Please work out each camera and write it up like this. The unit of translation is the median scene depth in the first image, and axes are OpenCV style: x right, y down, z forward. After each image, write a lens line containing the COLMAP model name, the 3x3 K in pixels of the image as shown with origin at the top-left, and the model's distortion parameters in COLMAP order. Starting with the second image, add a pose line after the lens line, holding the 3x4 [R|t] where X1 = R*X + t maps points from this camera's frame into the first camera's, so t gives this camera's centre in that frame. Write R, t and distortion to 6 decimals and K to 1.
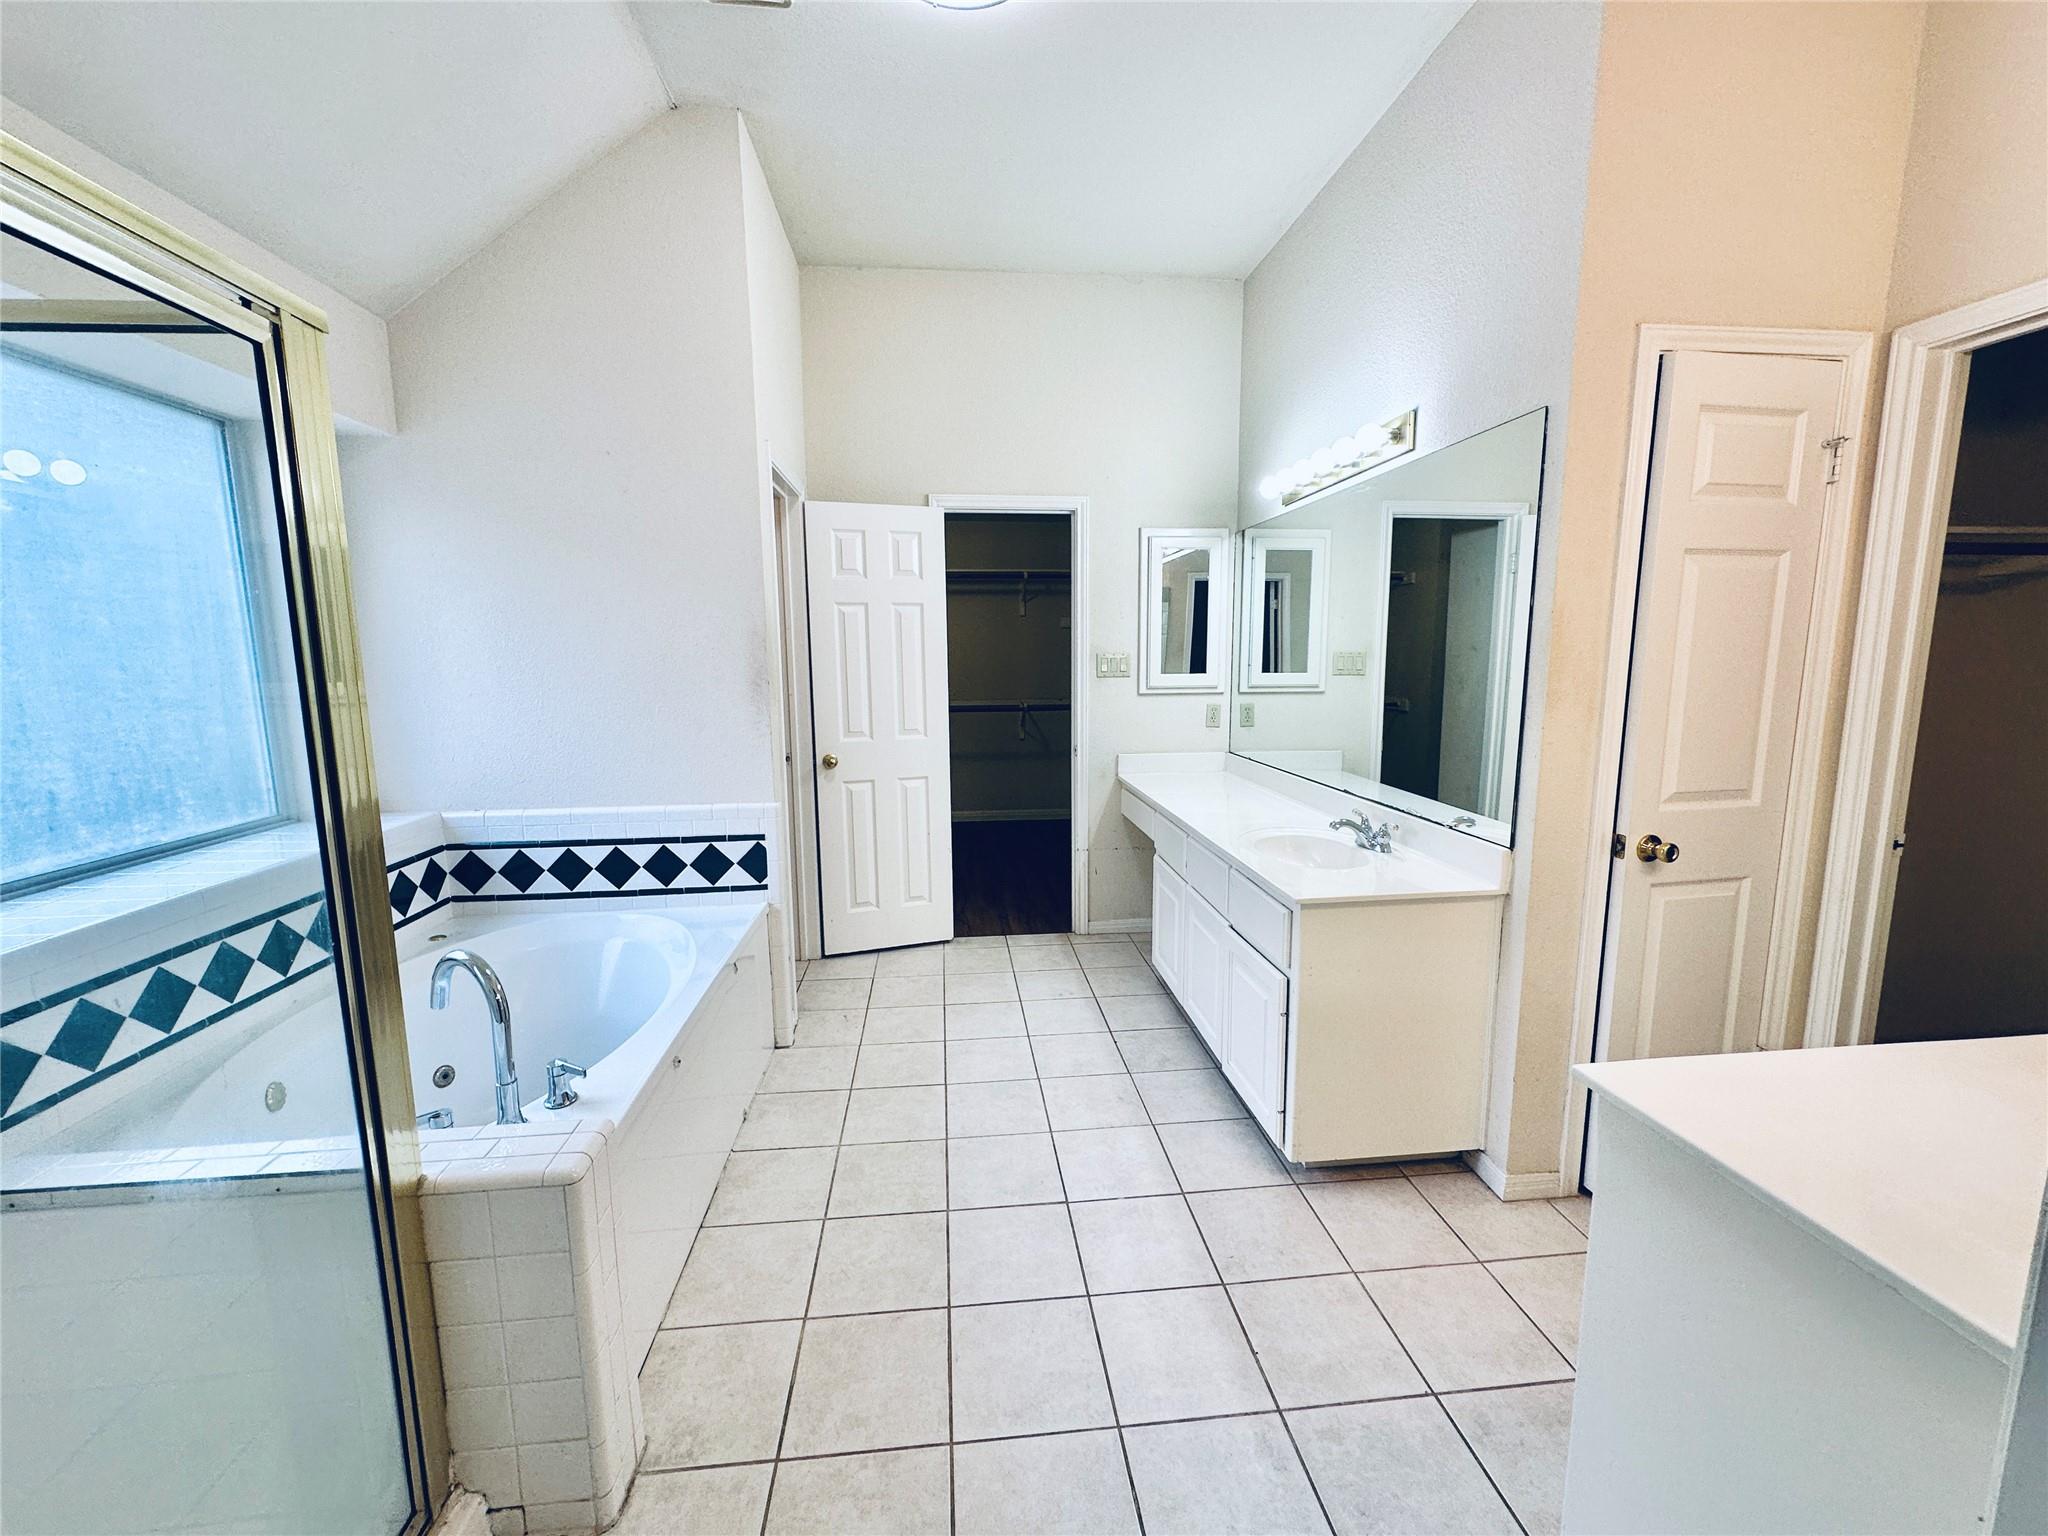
lens RADIAL K [[815.0, 0, 1020.7], [0, 815.0, 766.9], [0, 0, 1]] dist [0.000243, -0.000320]
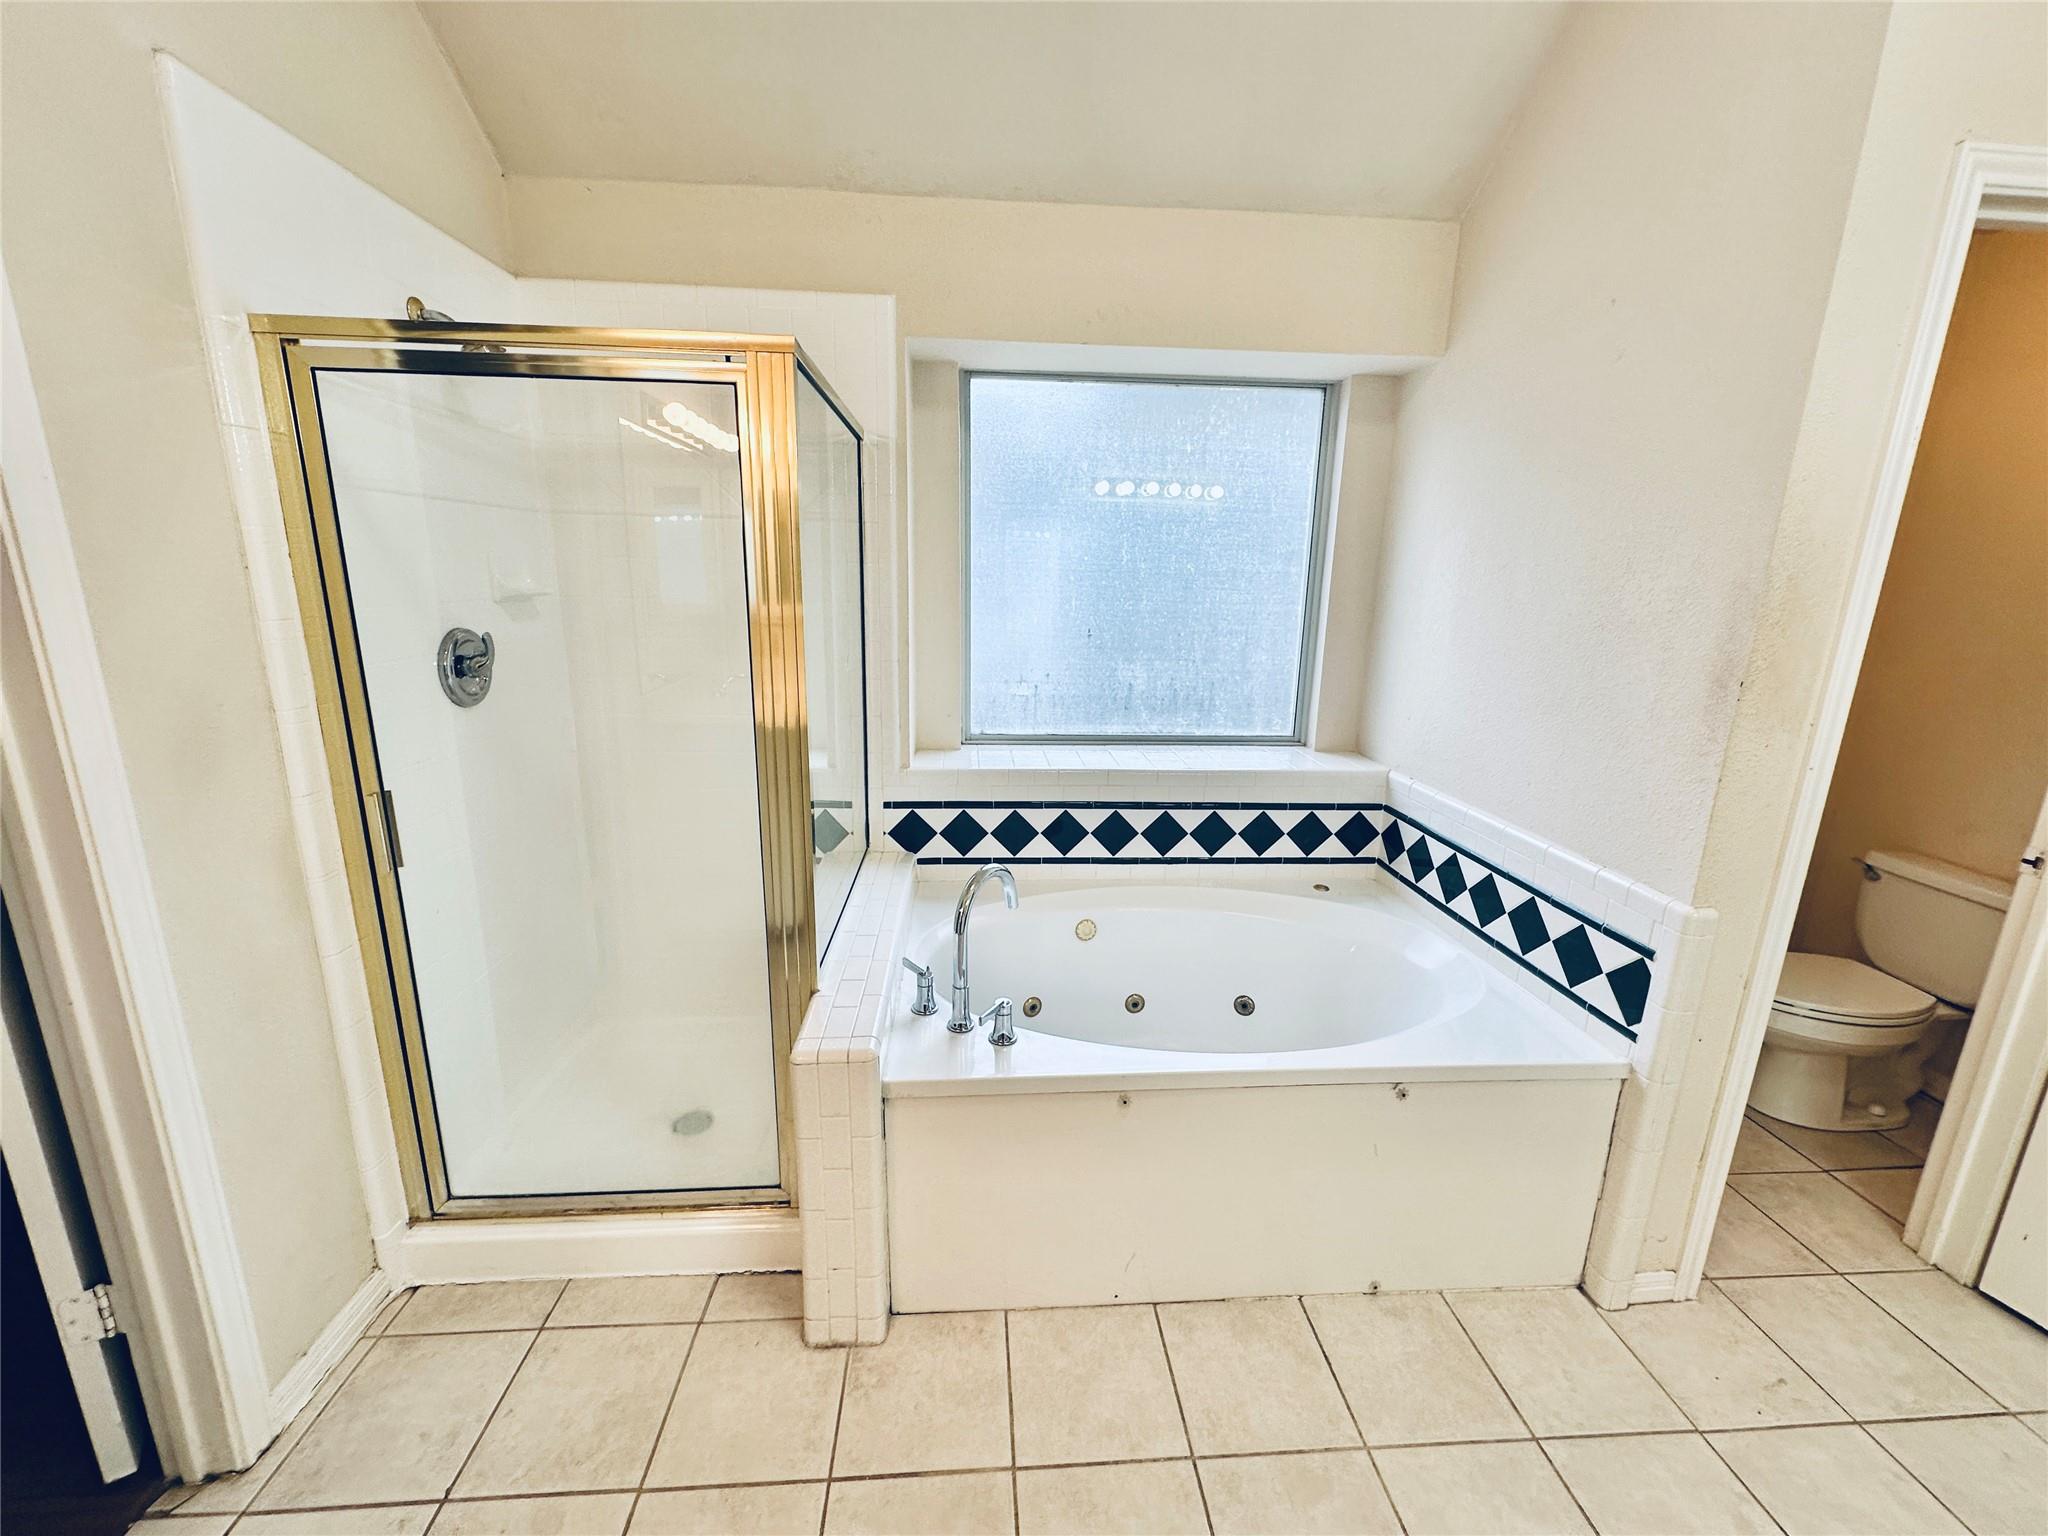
lens RADIAL K [[815.0, 0, 1024.4], [0, 815.0, 765.9], [0, 0, 1]] dist [0.000243, -0.000320]
pose [[-0.030592, 0.235651, -0.971356, 0.232099], [-0.163349, 0.957567, 0.237451, -0.111039], [0.986094, 0.165934, 0.009199, 0.606687]]
